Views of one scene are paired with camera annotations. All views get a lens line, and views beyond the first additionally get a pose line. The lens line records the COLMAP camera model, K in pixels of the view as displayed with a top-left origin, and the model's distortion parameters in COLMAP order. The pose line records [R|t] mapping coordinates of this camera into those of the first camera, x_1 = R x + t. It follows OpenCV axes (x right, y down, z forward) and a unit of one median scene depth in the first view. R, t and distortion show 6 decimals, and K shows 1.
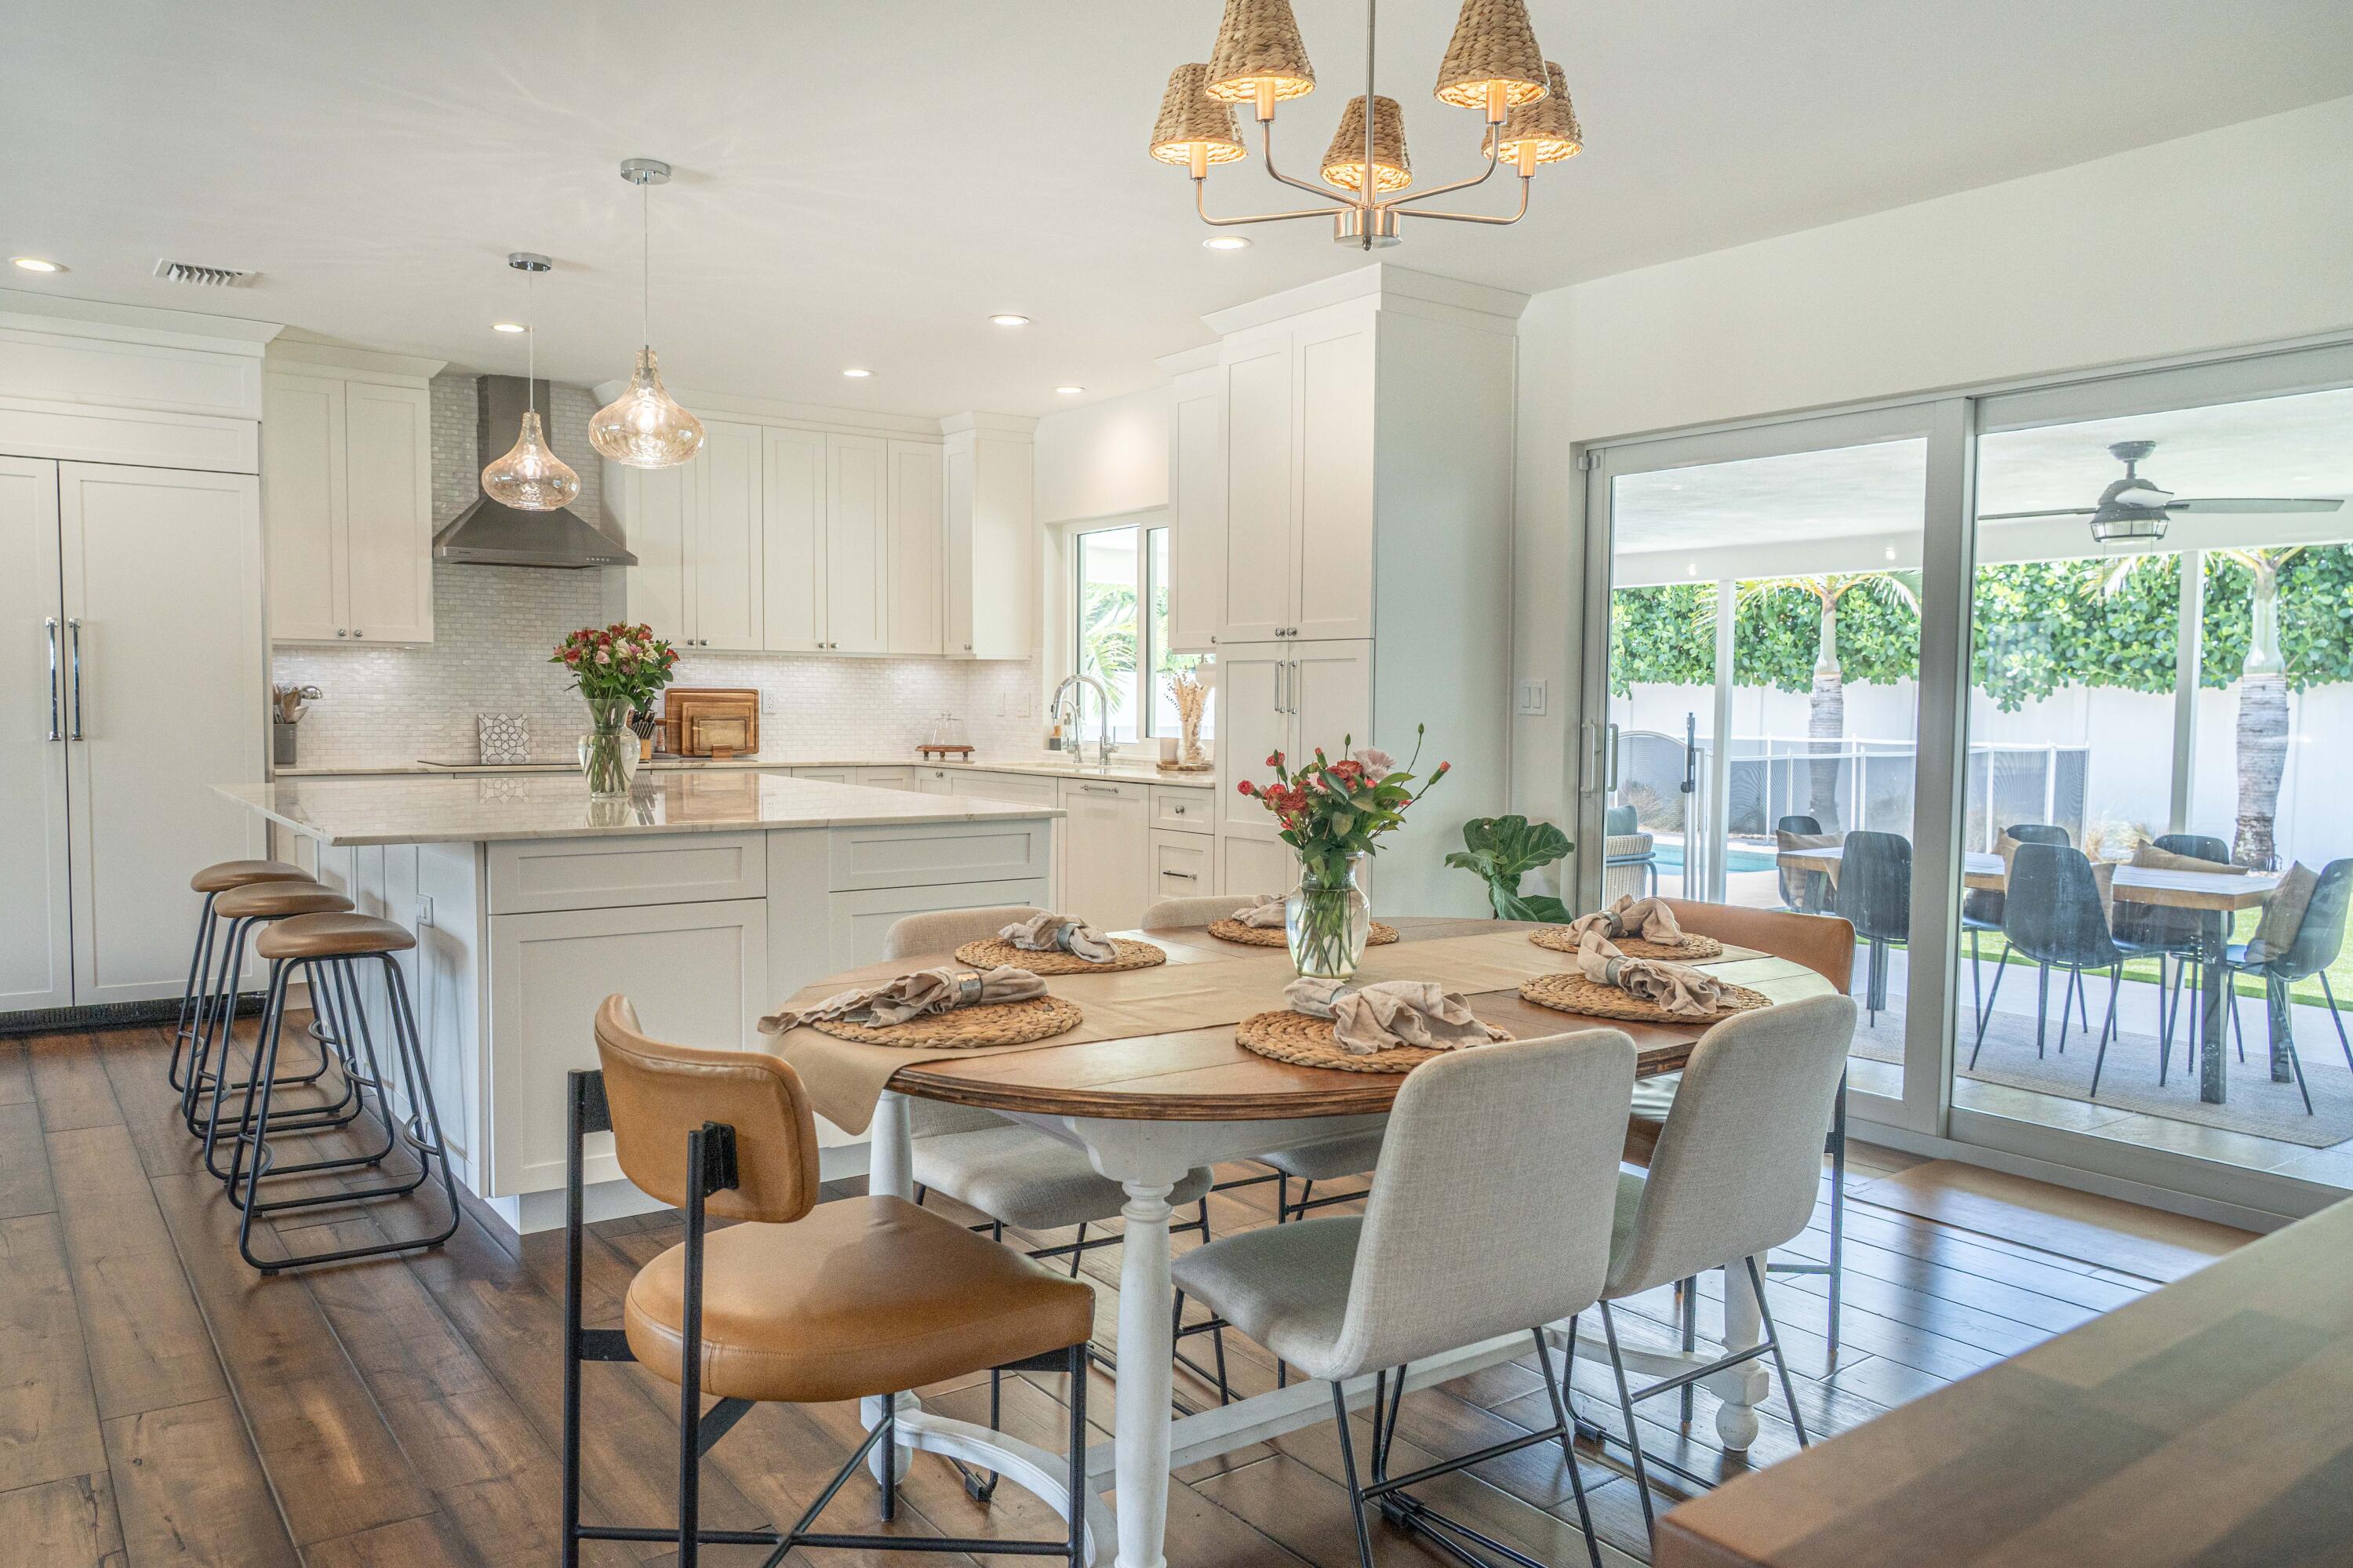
lens RADIAL K [[1632.5, 0, 1176.5], [0, 1632.5, 784.0], [0, 0, 1]] dist [-0.024186, 0.002837]
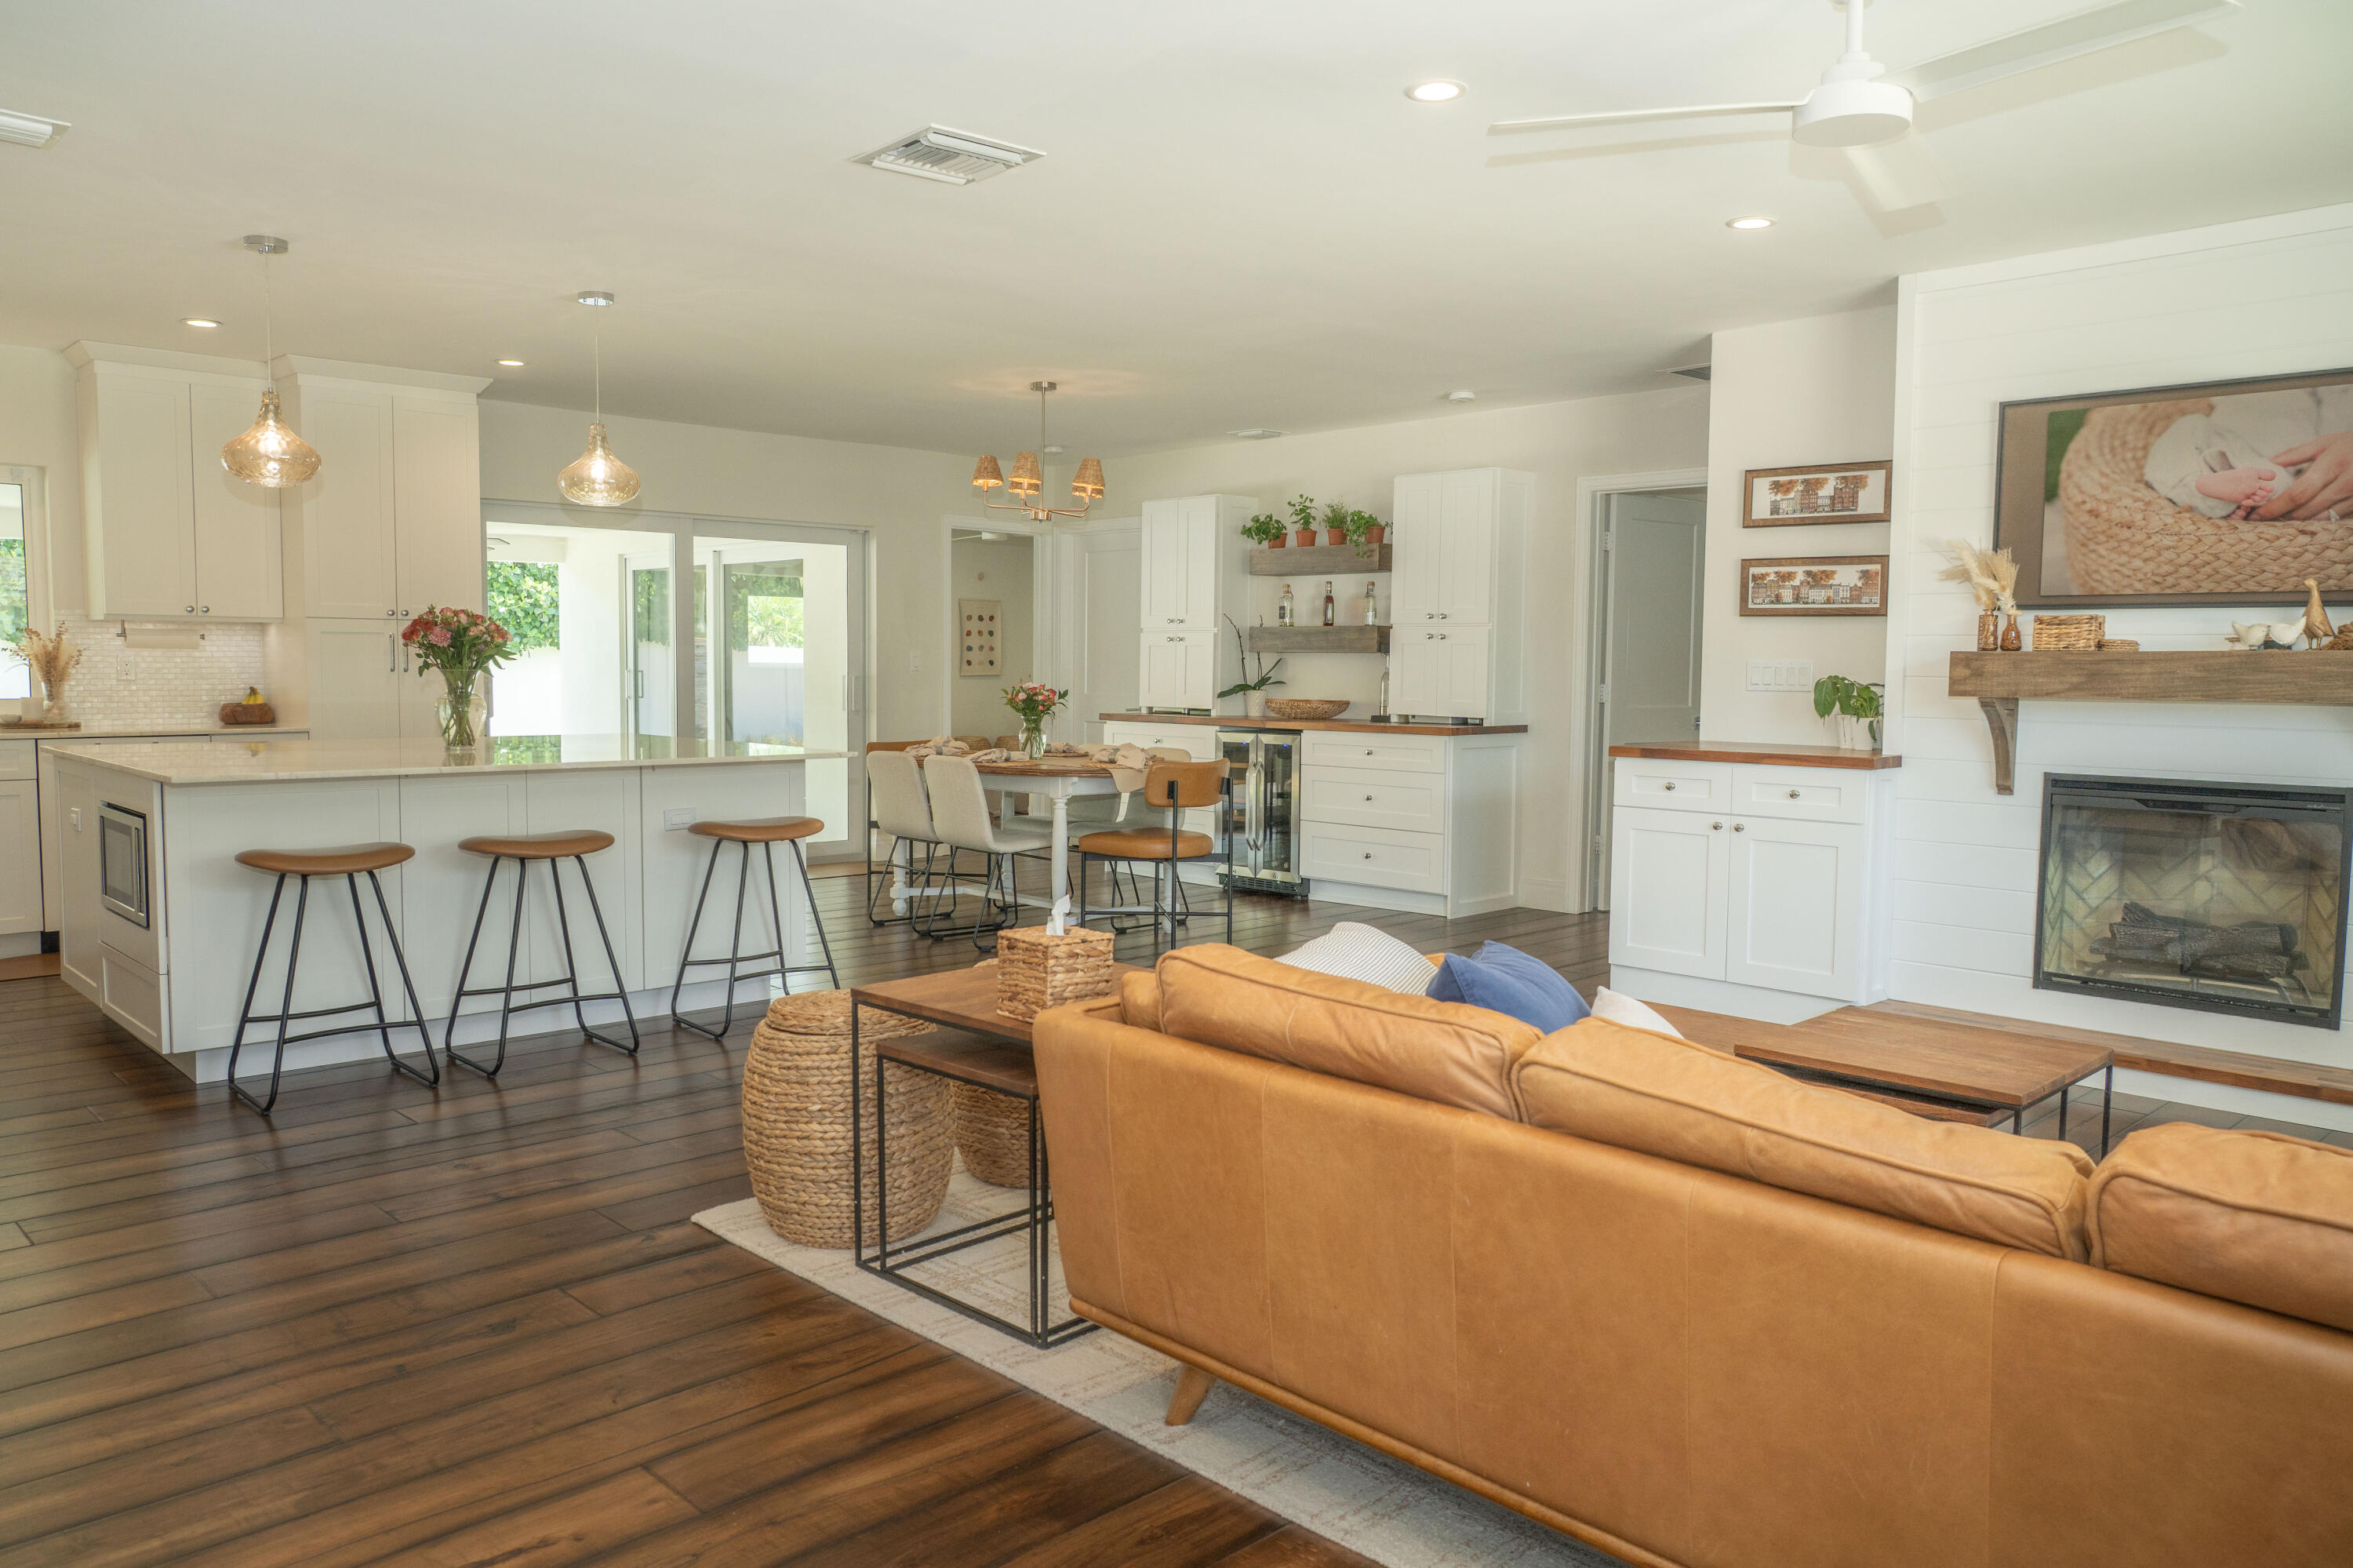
lens RADIAL K [[1664.0, 0, 1176.5], [0, 1664.0, 784.0], [0, 0, 1]] dist [-0.018731, 0.013337]
pose [[-0.126751, -0.085915, 0.988207, -1.063767], [0.035847, 0.995194, 0.091120, -0.040295], [-0.991287, 0.046974, -0.123062, 0.403180]]
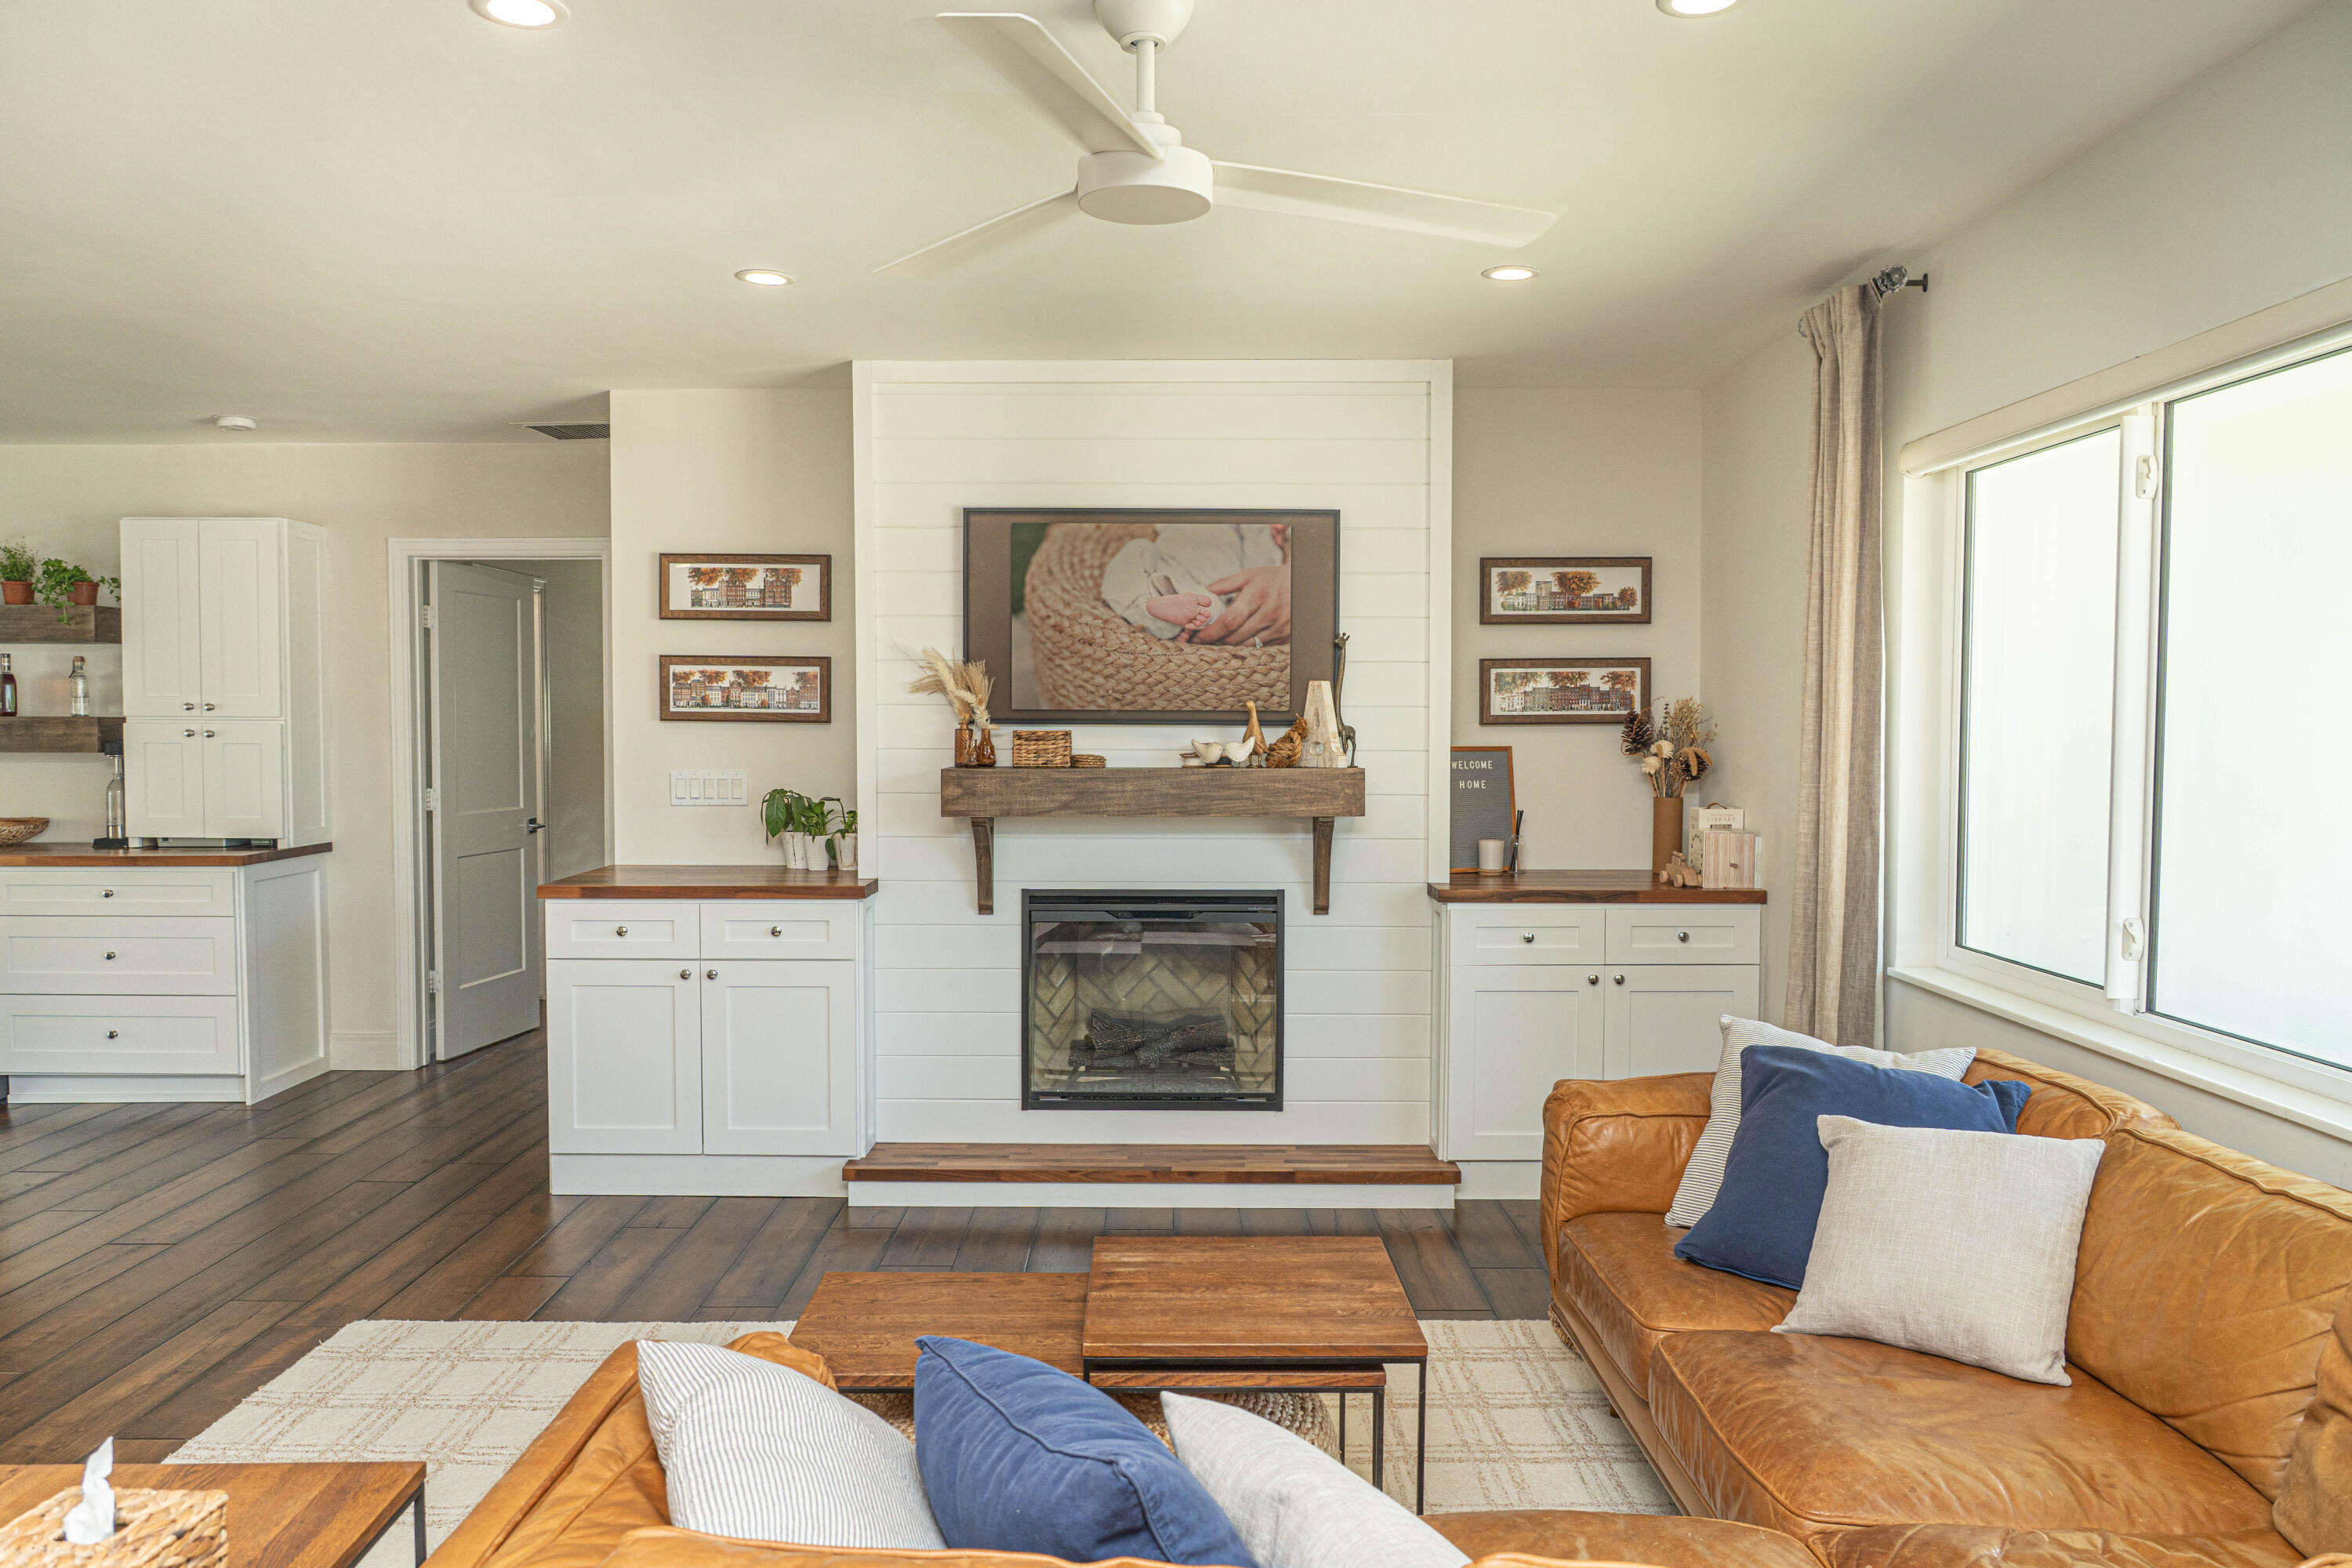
lens RADIAL K [[1631.8, 0, 1176.0], [0, 1631.8, 784.0], [0, 0, 1]] dist [-0.024186, 0.002837]
pose [[-0.802641, -0.040468, 0.595088, -0.858327], [0.013434, 0.996216, 0.085866, -0.070274], [-0.596311, 0.076914, -0.799060, 0.454069]]
